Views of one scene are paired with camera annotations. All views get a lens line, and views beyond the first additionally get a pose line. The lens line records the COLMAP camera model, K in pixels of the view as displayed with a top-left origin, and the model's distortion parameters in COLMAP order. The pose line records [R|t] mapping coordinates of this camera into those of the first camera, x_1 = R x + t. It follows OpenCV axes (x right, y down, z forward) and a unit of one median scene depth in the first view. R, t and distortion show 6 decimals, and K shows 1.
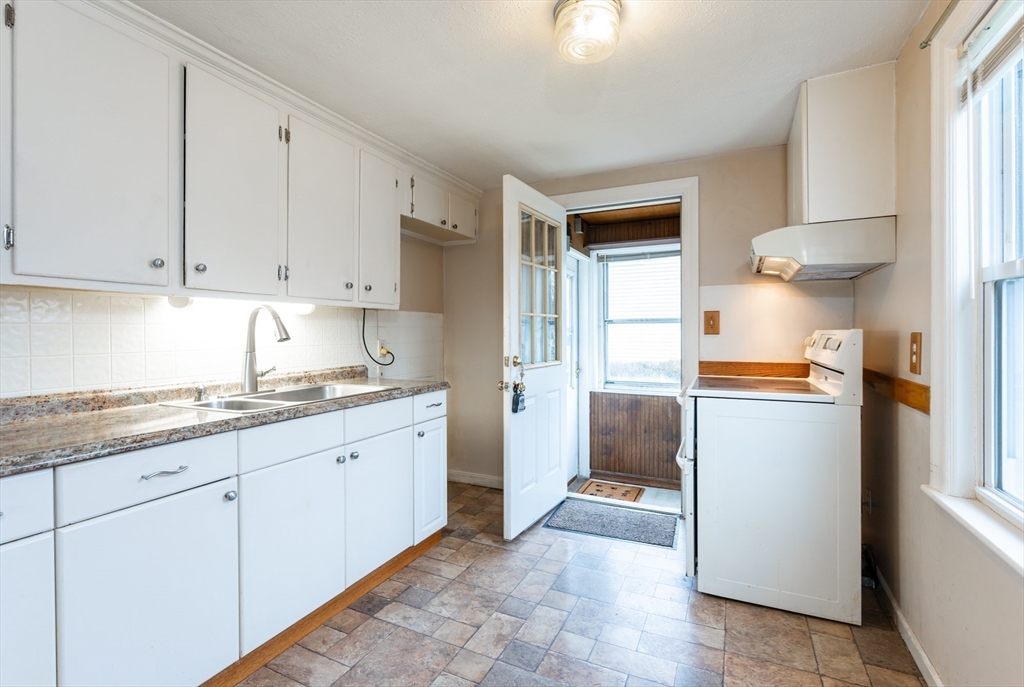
lens RADIAL K [[463.4, 0, 512.8], [0, 463.4, 335.2], [0, 0, 1]] dist [-0.000802, -0.000423]
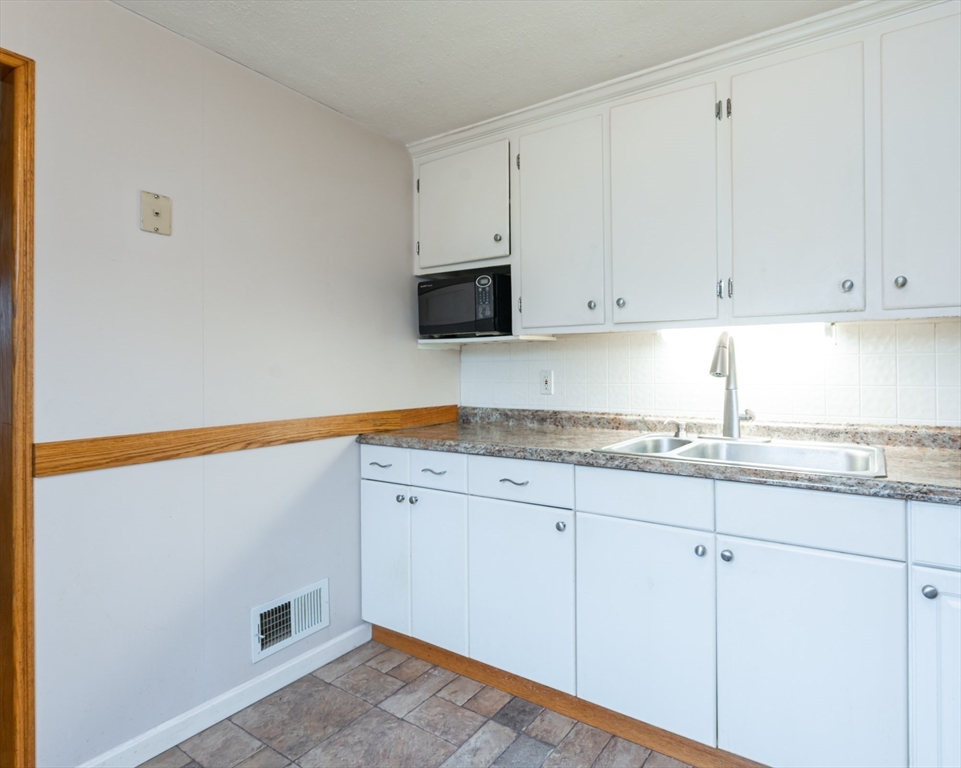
lens RADIAL K [[526.4, 0, 567.9], [0, 526.4, 365.9], [0, 0, 1]] dist [0.012146, 0.000992]
pose [[-0.084775, 0.006175, -0.996381, 0.414882], [0.001127, 0.999981, 0.006101, -0.011561], [0.996399, -0.000605, -0.084781, 0.835535]]
